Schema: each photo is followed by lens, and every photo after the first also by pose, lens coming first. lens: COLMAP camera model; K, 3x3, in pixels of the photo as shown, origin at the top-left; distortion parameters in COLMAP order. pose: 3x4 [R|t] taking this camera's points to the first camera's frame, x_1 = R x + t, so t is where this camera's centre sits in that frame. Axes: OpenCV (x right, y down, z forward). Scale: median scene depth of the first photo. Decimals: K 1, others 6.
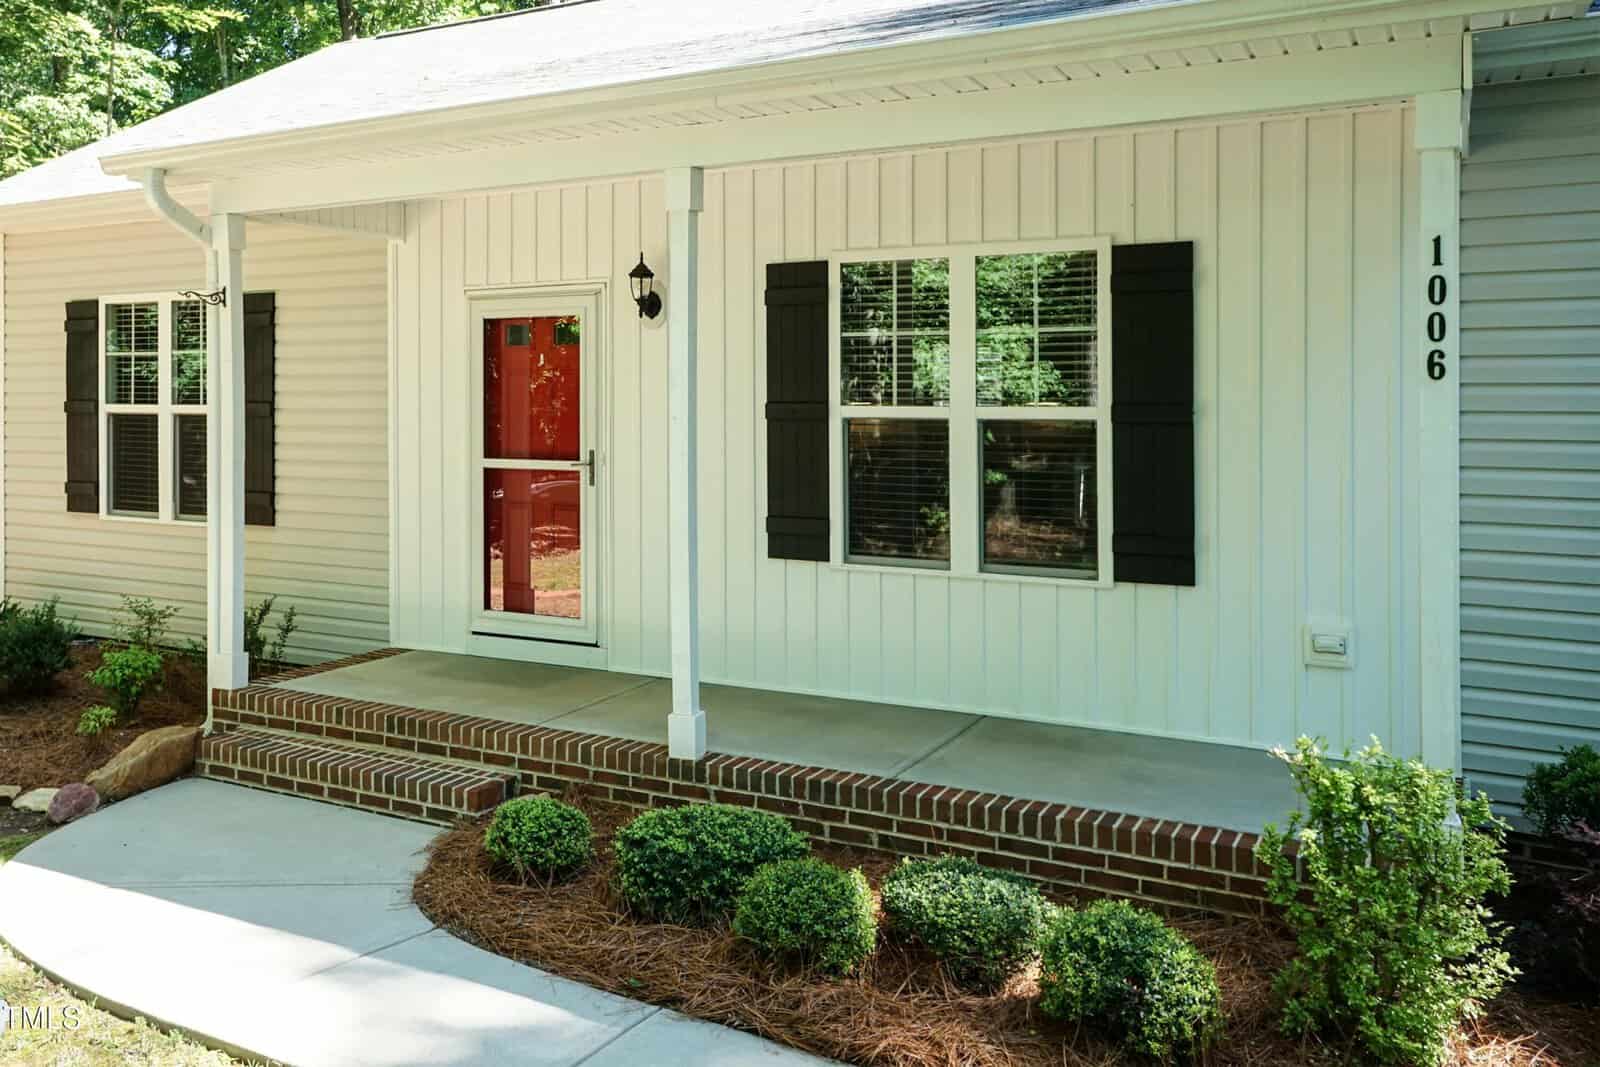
lens RADIAL K [[1338.0, 0, 669.8], [0, 1338.0, 436.5], [0, 0, 1]] dist [0.037505, 0.007697]
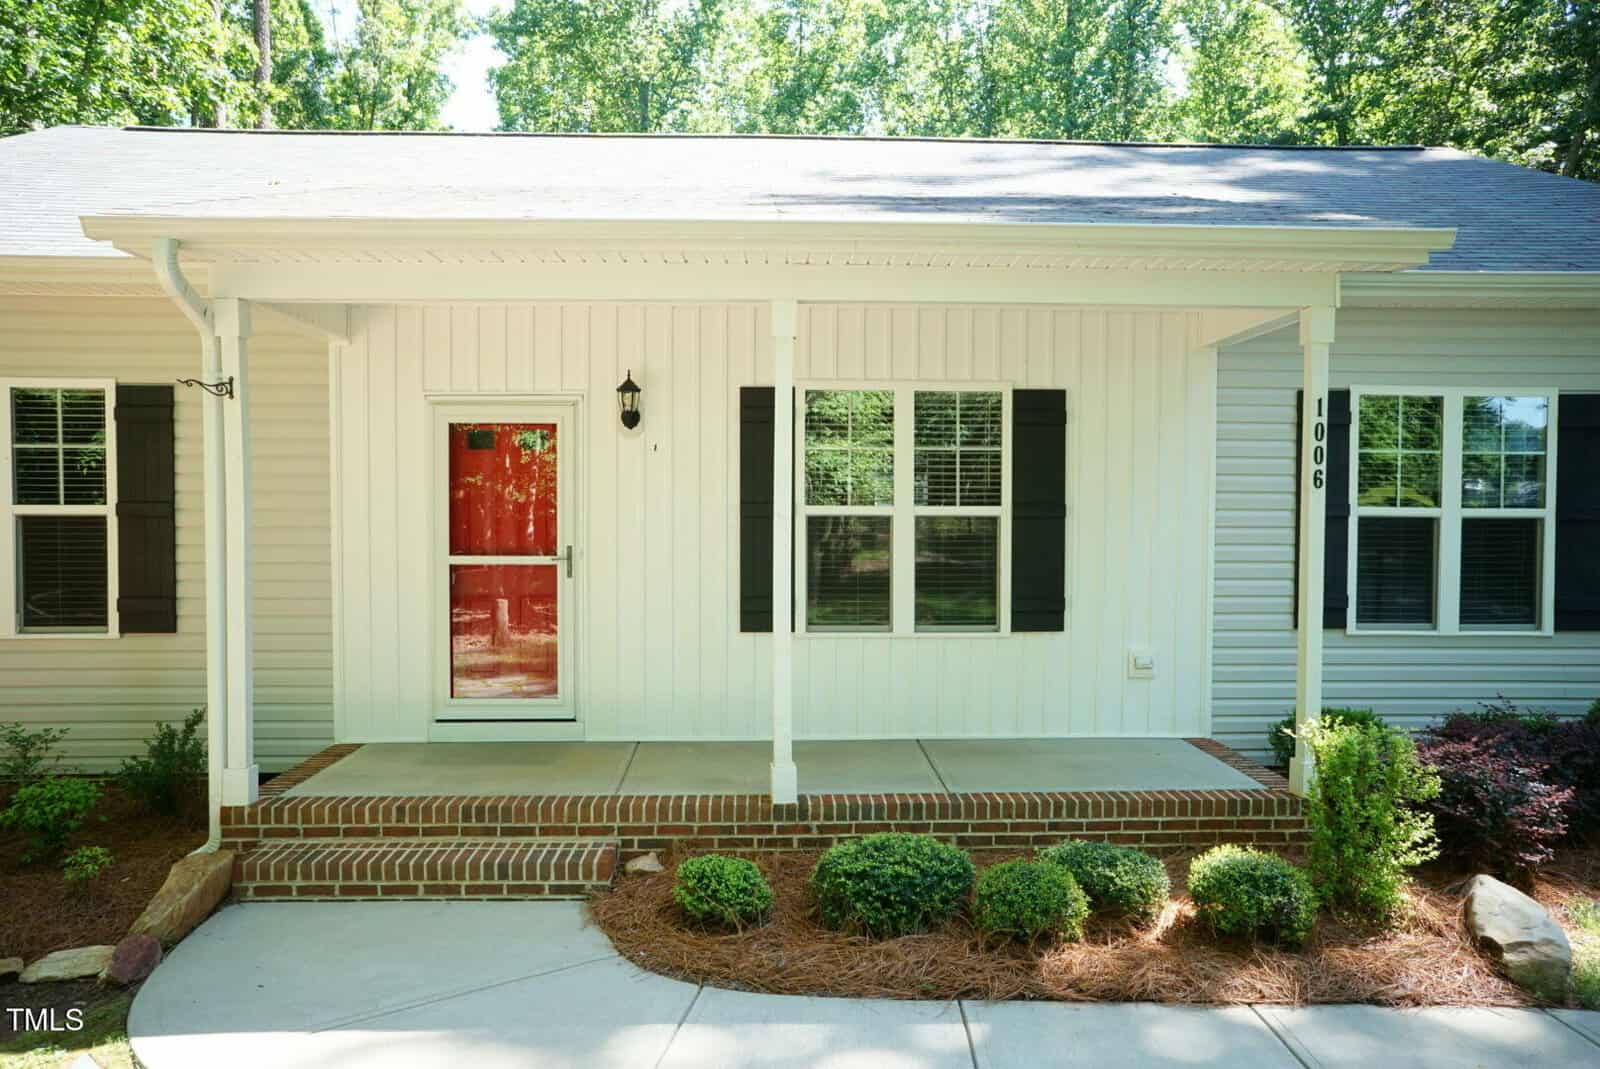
lens RADIAL K [[1050.7, 0, 775.2], [0, 1050.7, 554.0], [0, 0, 1]] dist [-0.015232, 0.025795]
pose [[0.850956, -0.025316, 0.524626, -0.434261], [0.012866, 0.999543, 0.027365, -0.005258], [-0.525079, -0.016537, 0.850893, 0.196205]]
